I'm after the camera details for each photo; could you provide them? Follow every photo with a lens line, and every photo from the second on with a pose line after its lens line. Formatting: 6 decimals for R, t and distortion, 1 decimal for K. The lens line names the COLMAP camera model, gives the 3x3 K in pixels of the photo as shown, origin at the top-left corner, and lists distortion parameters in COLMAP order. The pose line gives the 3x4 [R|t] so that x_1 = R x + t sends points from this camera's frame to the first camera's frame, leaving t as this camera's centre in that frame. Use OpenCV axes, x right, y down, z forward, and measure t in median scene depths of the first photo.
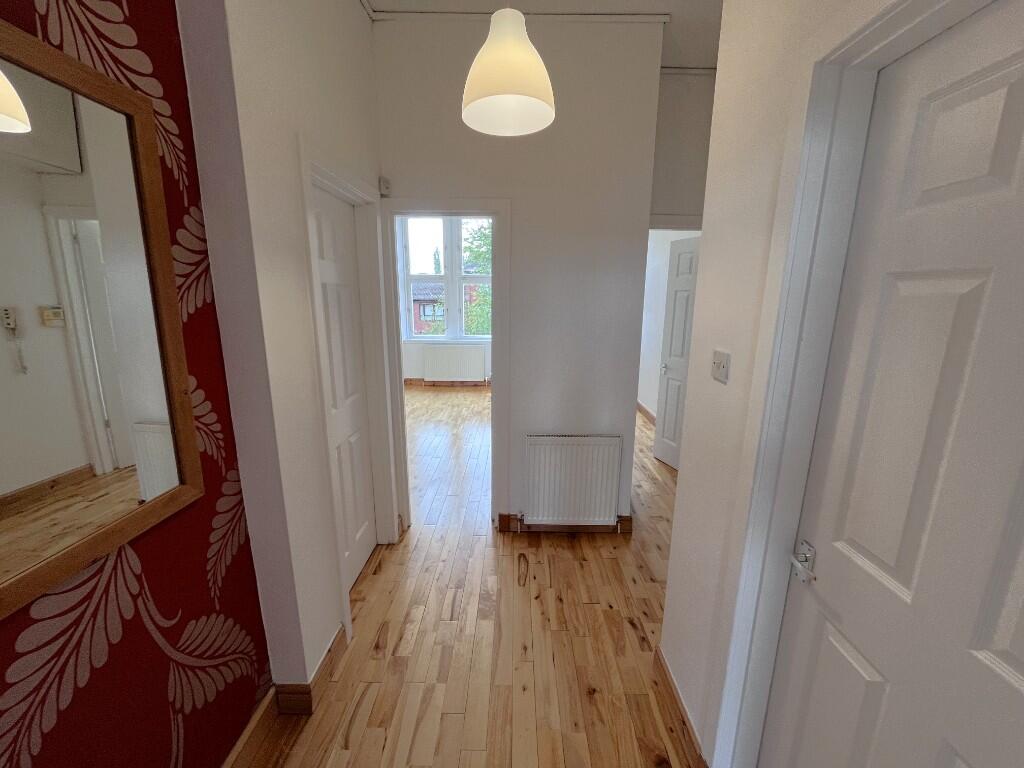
lens RADIAL K [[416.6, 0, 512.5], [0, 416.6, 382.8], [0, 0, 1]] dist [-0.002962, 0.000339]
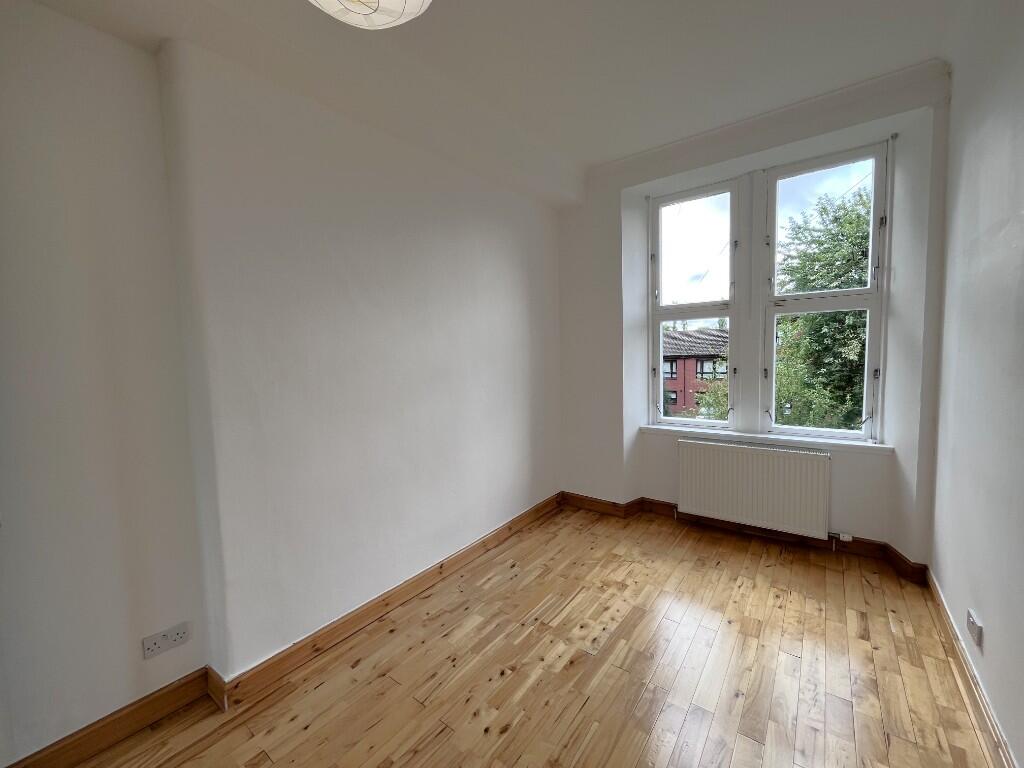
lens RADIAL K [[416.6, 0, 509.8], [0, 416.6, 386.5], [0, 0, 1]] dist [-0.002962, 0.000339]
pose [[0.801119, 0.014330, -0.598334, -0.056547], [-0.089930, 0.991246, -0.096668, -0.063145], [0.591711, 0.131251, 0.795394, 0.342212]]
